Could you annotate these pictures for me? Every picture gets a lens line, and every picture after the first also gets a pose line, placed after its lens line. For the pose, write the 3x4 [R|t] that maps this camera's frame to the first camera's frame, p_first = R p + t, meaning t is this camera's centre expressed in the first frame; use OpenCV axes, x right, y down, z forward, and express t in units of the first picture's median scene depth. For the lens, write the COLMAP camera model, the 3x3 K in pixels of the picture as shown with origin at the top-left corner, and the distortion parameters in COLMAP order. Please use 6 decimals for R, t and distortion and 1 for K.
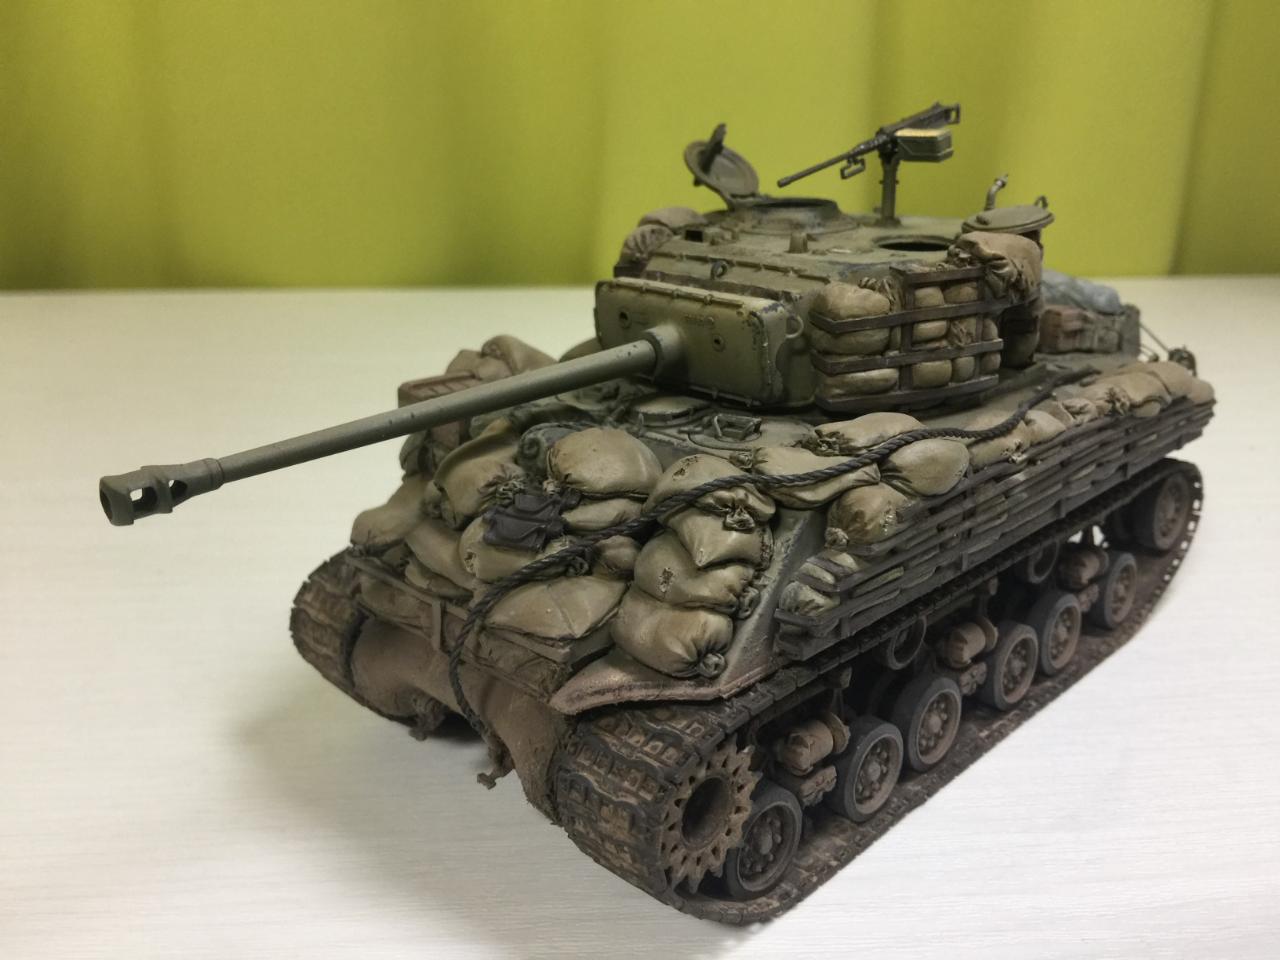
lens RADIAL K [[1141.9, 0, 637.4], [0, 1141.9, 480.0], [0, 0, 1]] dist [0.044576, -0.121571]
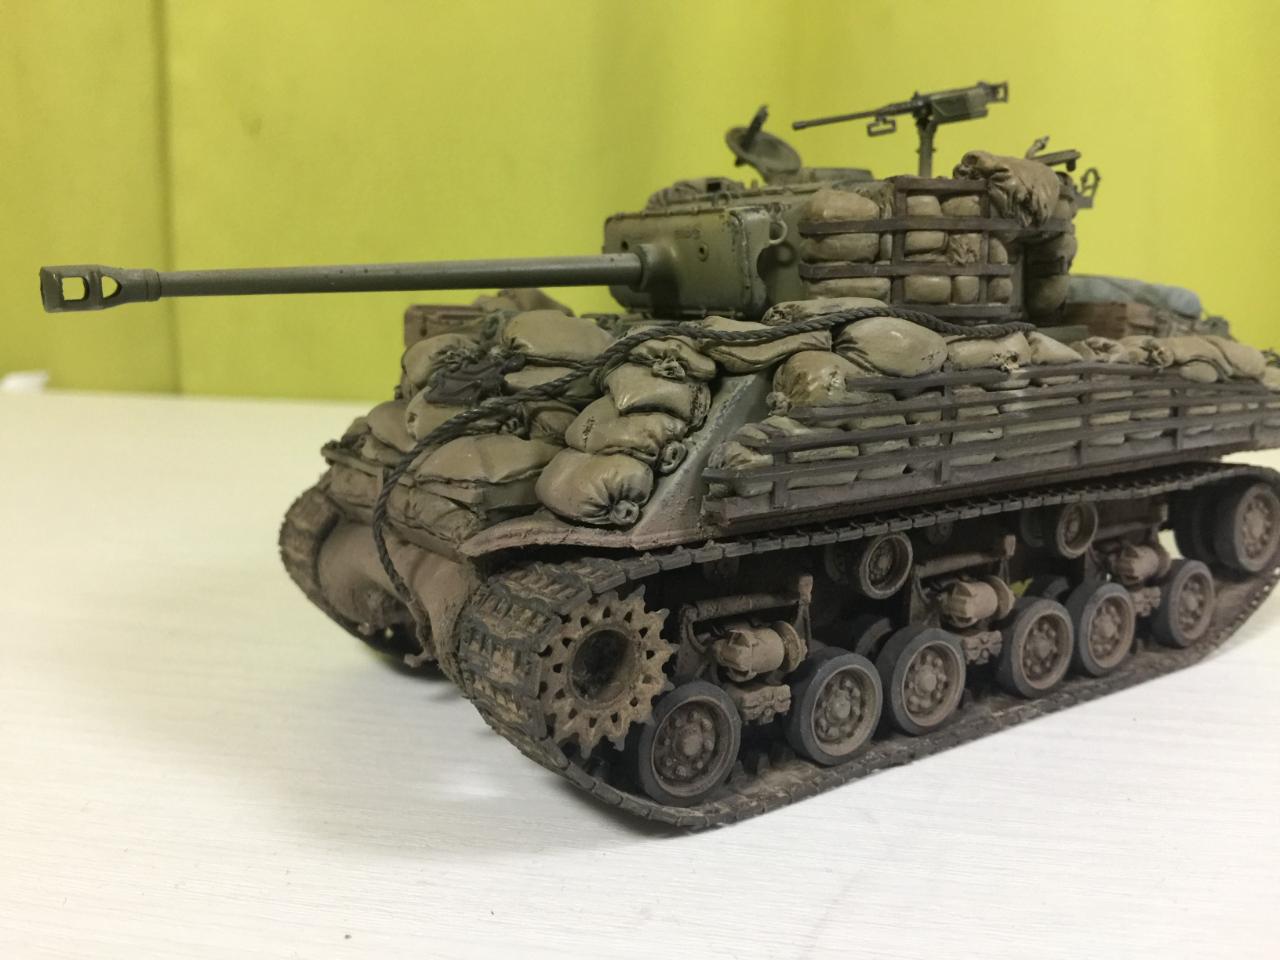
lens RADIAL K [[1141.9, 0, 635.3], [0, 1141.9, 485.1], [0, 0, 1]] dist [0.044576, -0.121571]
pose [[0.984259, 0.049468, -0.169667, 0.191179], [-0.076337, 0.984851, -0.155694, 0.235331], [0.159395, 0.166195, 0.973125, 0.071215]]
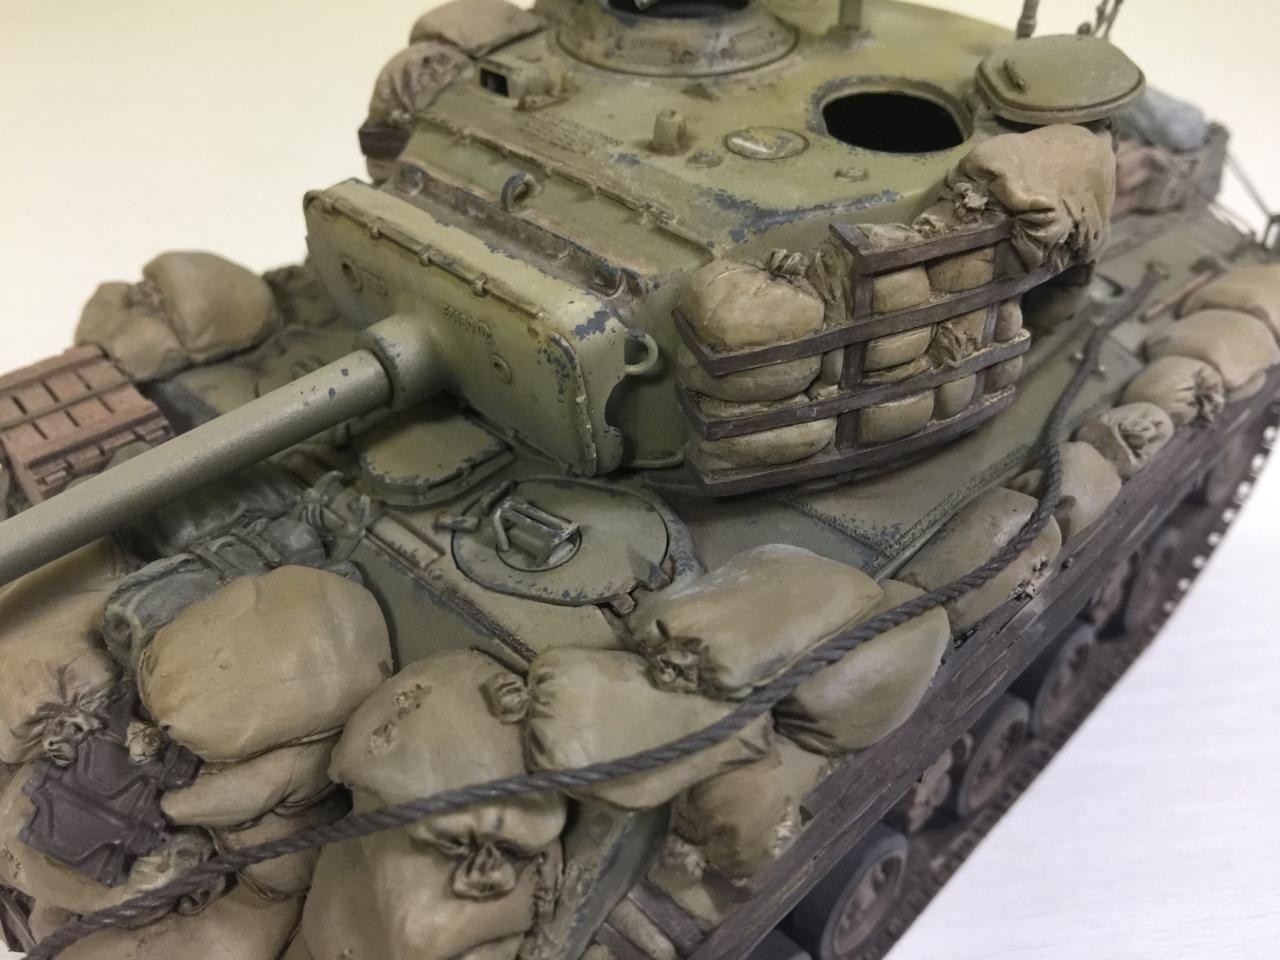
lens RADIAL K [[1141.9, 0, 648.6], [0, 1141.9, 475.6], [0, 0, 1]] dist [0.044576, -0.121571]
pose [[0.999469, -0.006299, 0.031958, 0.122770], [-0.004094, 0.949044, 0.315117, -0.242292], [-0.032314, -0.315081, 0.948515, 0.483493]]
